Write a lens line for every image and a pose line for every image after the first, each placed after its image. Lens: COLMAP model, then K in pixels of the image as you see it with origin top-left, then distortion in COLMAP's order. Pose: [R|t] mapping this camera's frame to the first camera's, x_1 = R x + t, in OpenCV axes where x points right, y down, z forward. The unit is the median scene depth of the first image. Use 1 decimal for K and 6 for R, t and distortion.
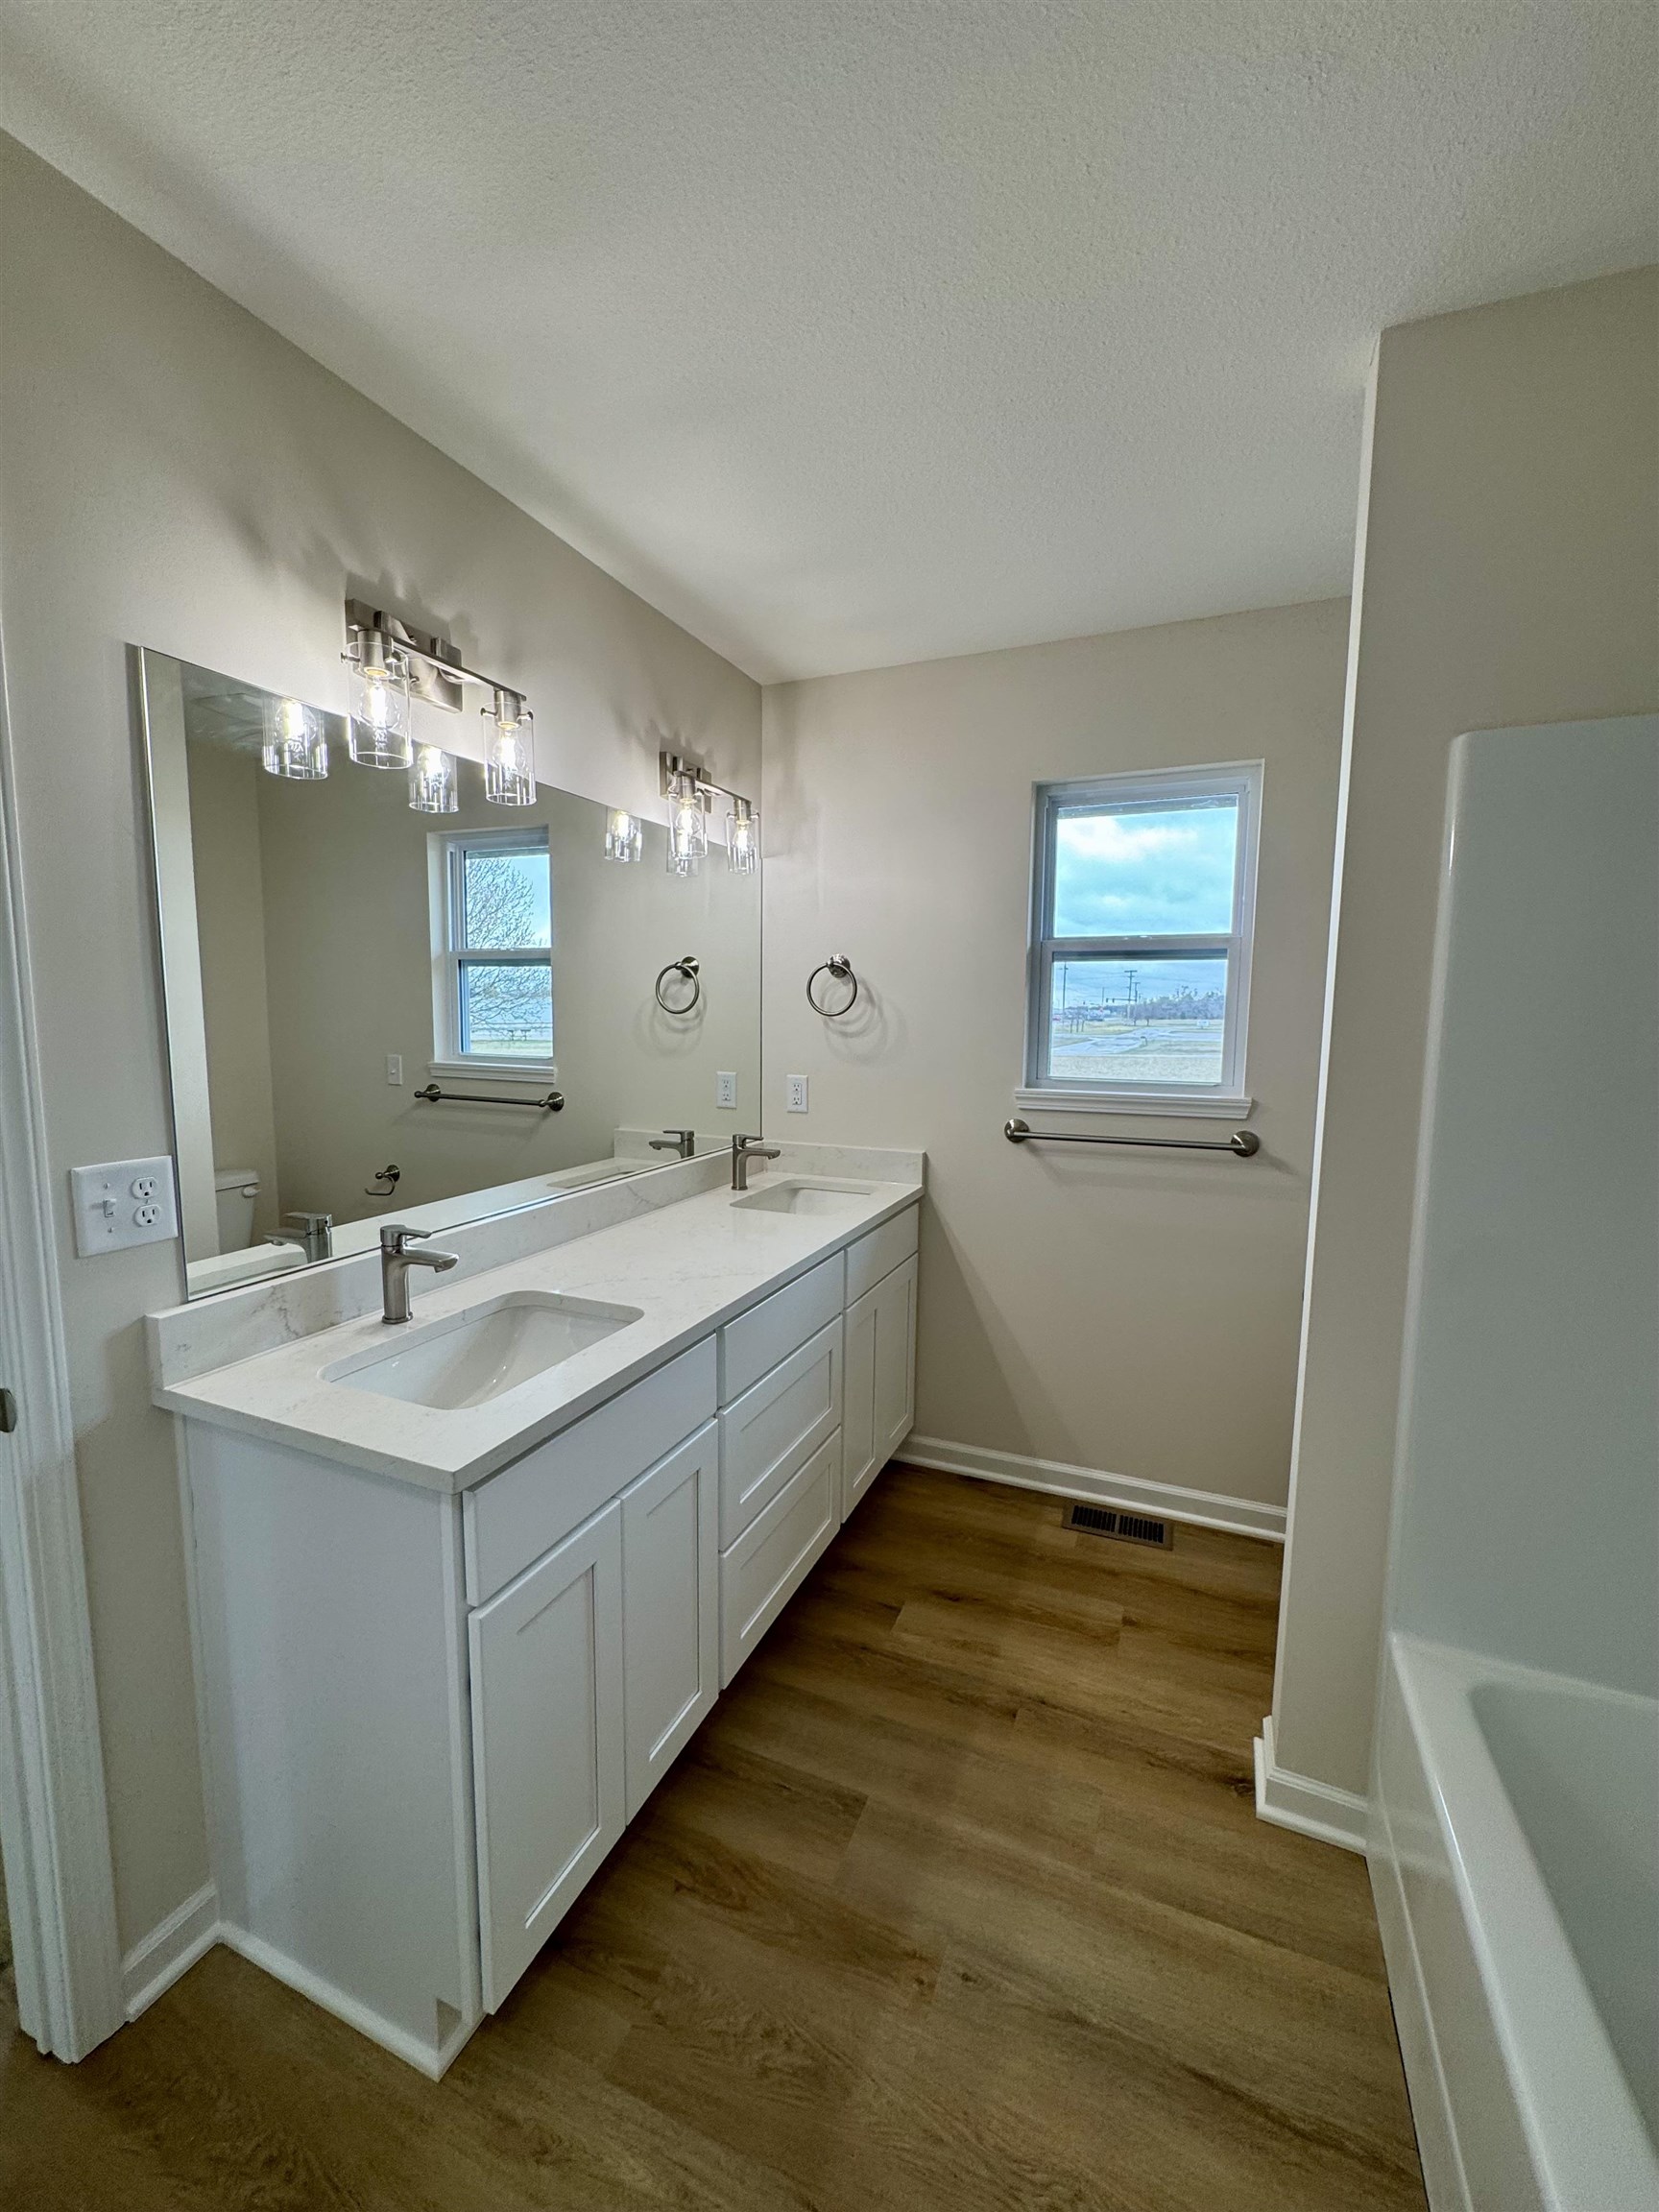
lens RADIAL K [[883.6, 0, 828.8], [0, 883.6, 1100.1], [0, 0, 1]] dist [-0.005606, 0.001203]
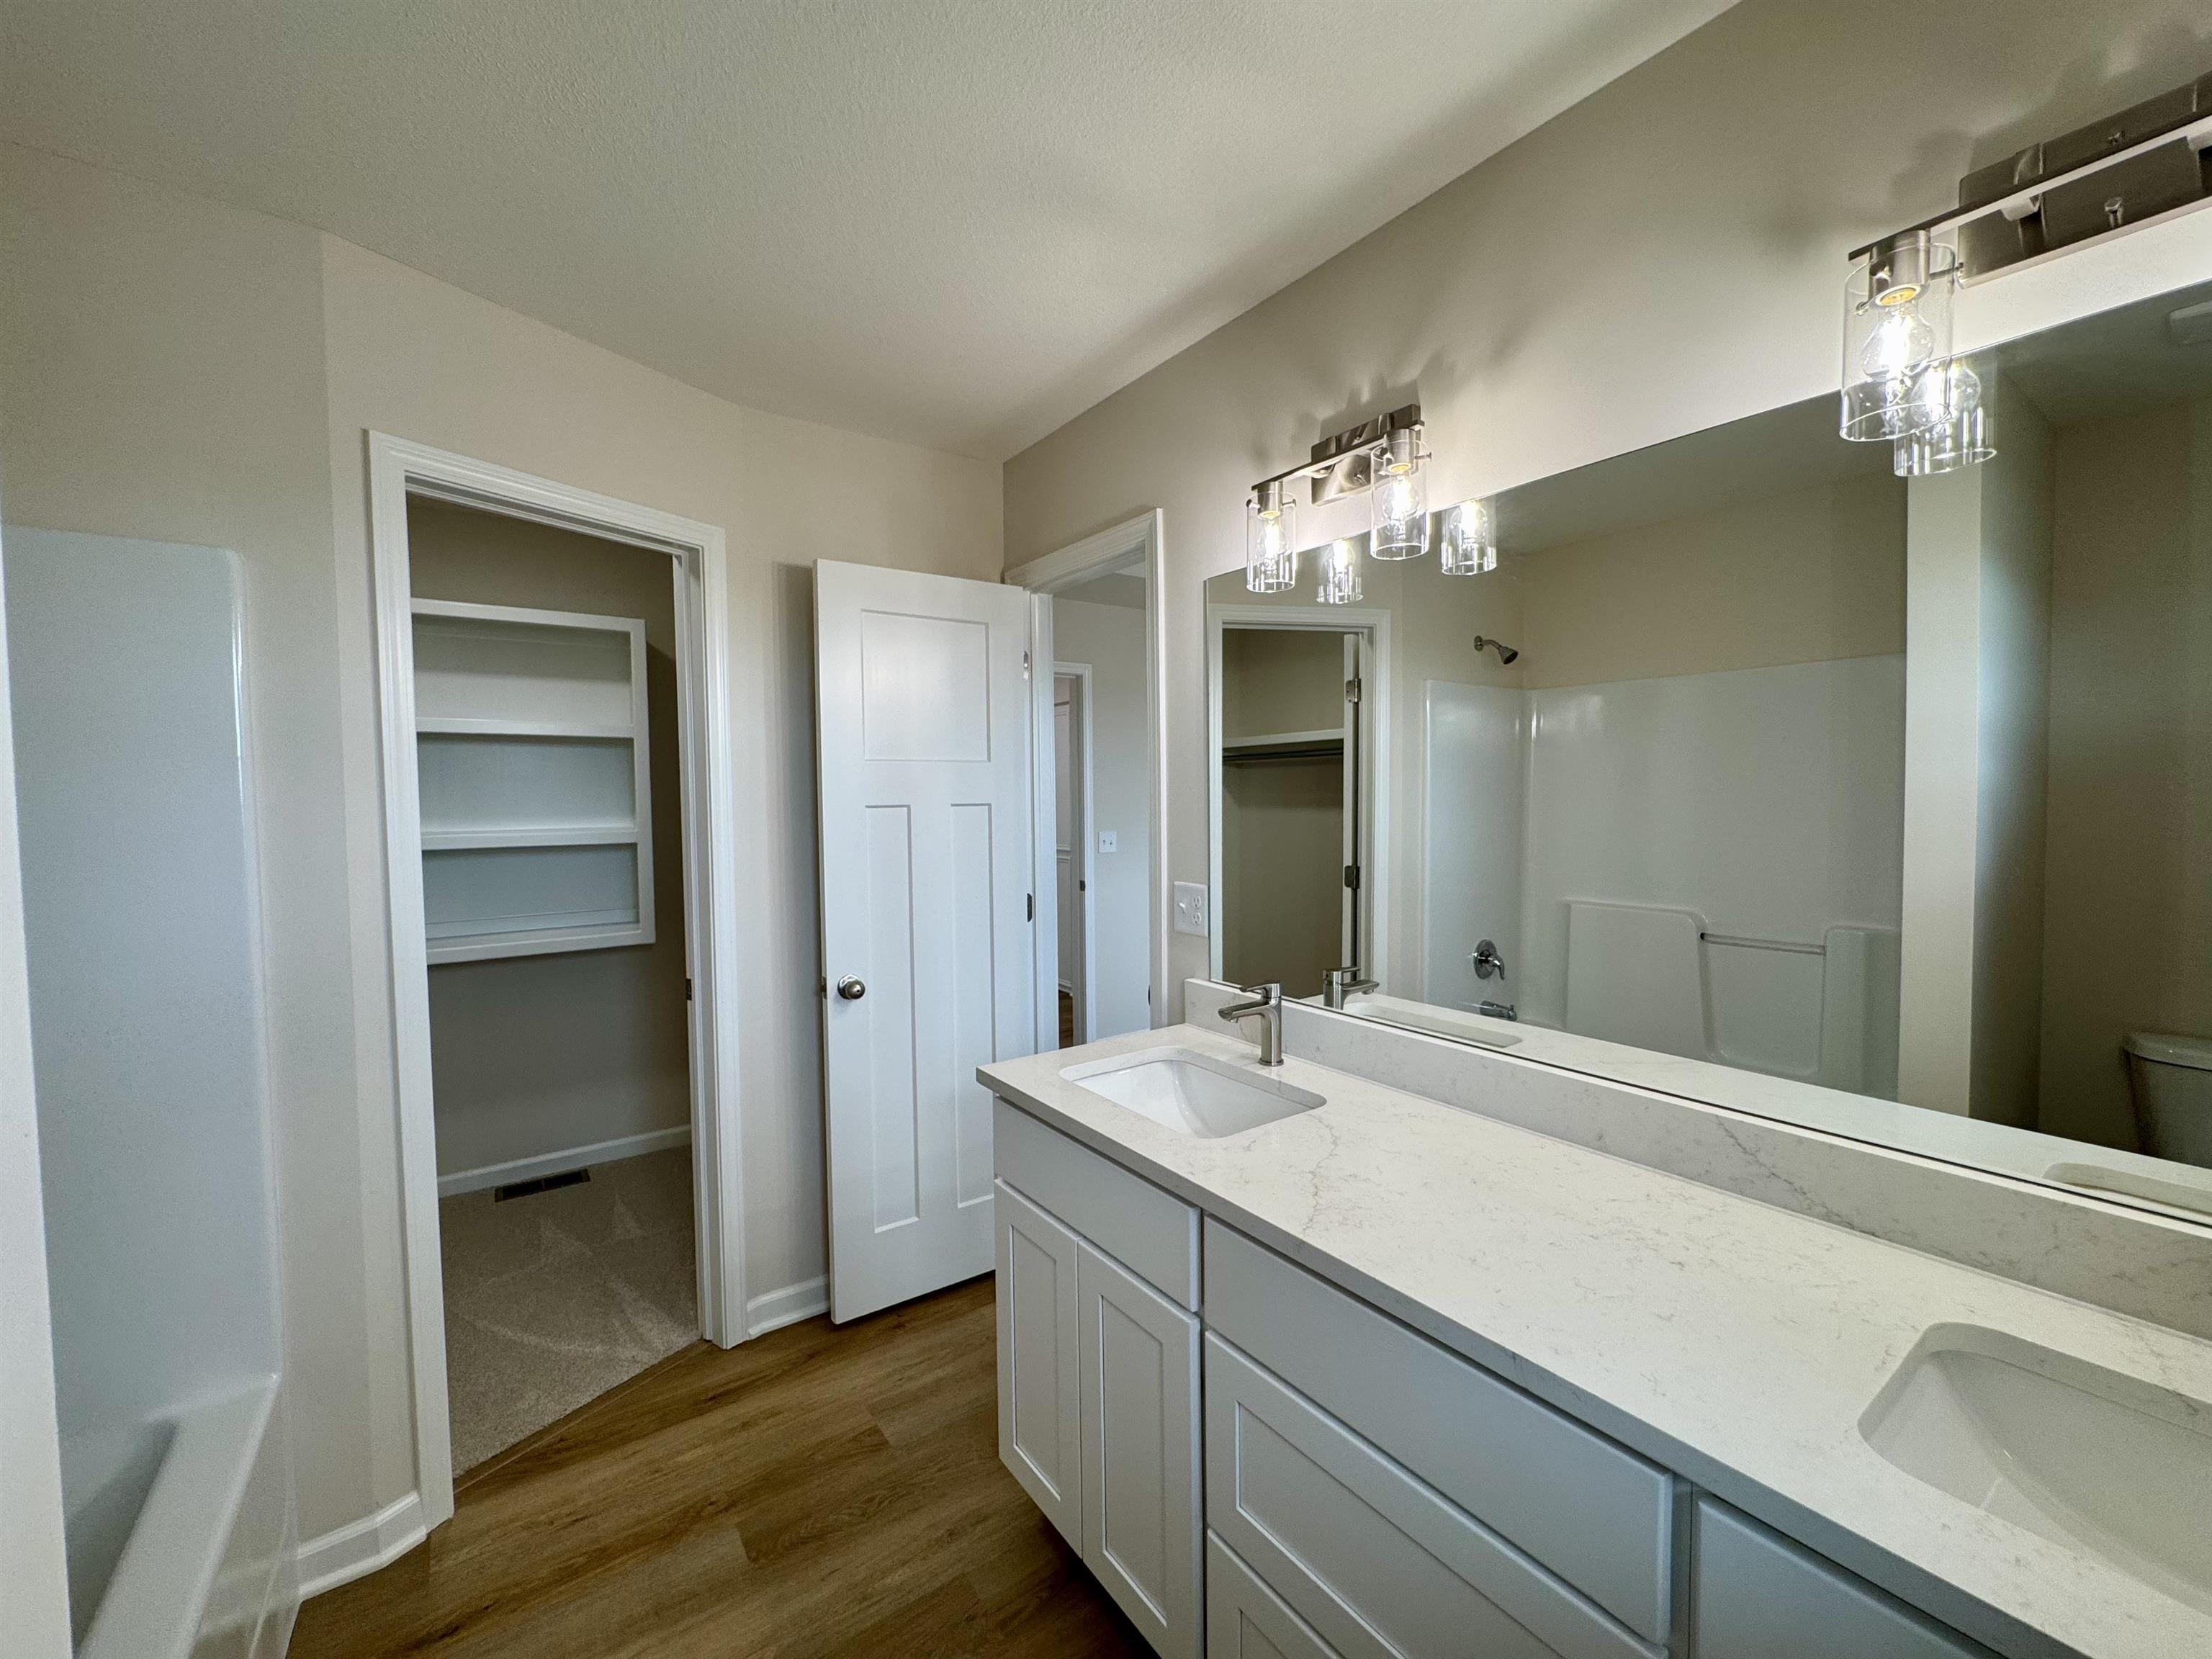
lens RADIAL K [[883.6, 0, 1107.7], [0, 883.6, 839.7], [0, 0, 1]] dist [-0.005606, 0.001203]
pose [[-0.520327, 0.028824, -0.853480, 0.591752], [-0.093194, 0.991544, 0.090302, -0.122170], [0.848867, 0.126526, -0.513241, 1.364757]]
